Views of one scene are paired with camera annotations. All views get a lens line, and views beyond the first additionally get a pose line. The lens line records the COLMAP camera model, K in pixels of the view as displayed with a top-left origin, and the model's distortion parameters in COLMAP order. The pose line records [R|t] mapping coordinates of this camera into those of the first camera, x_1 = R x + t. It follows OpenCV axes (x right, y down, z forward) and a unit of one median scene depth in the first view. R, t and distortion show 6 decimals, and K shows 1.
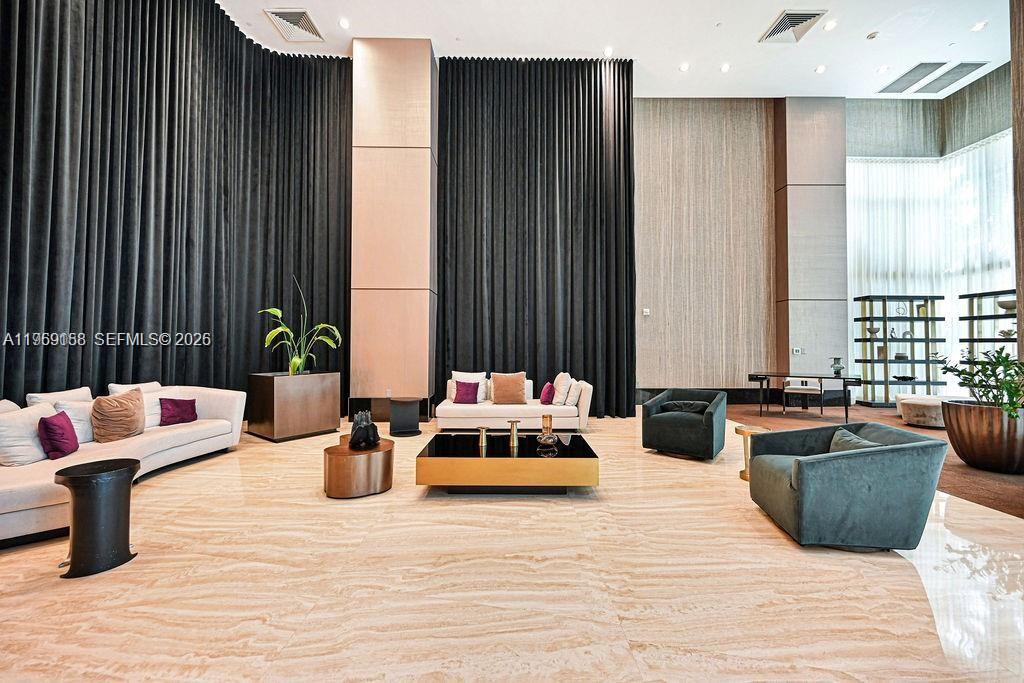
lens RADIAL K [[412.3, 0, 512.1], [0, 412.3, 332.5], [0, 0, 1]] dist [-0.000460, -0.000048]
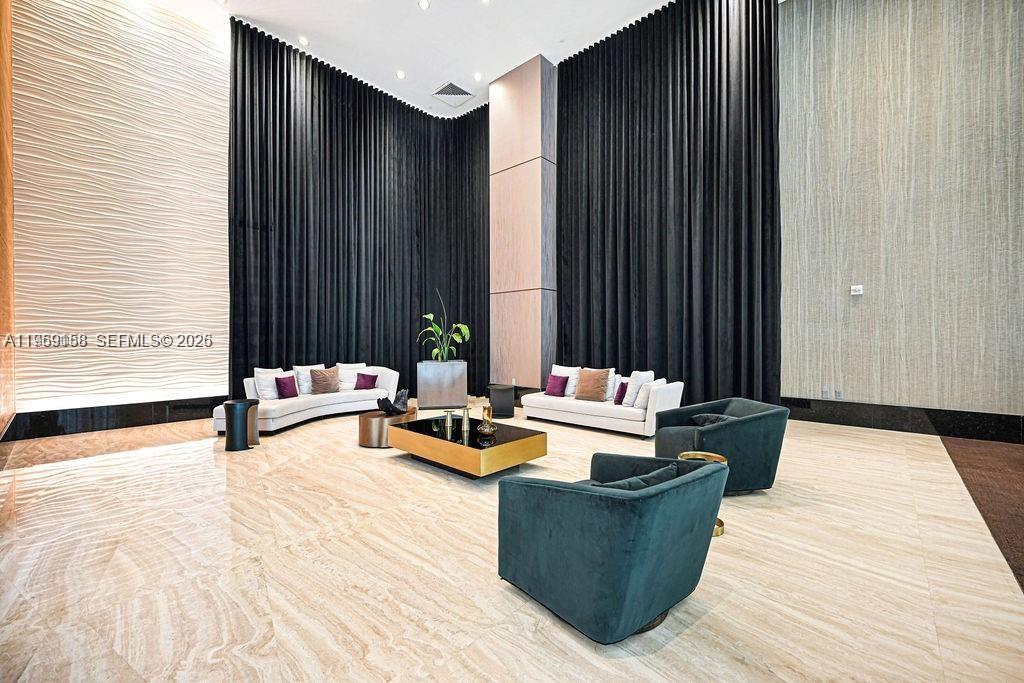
lens RADIAL K [[411.0, 0, 510.0], [0, 411.0, 336.7], [0, 0, 1]] dist [0.000644, 0.000337]
pose [[0.731791, -0.007431, -0.681489, 0.972482], [0.023517, 0.999620, 0.014352, 0.008806], [0.681124, -0.026529, 0.731688, 0.308829]]
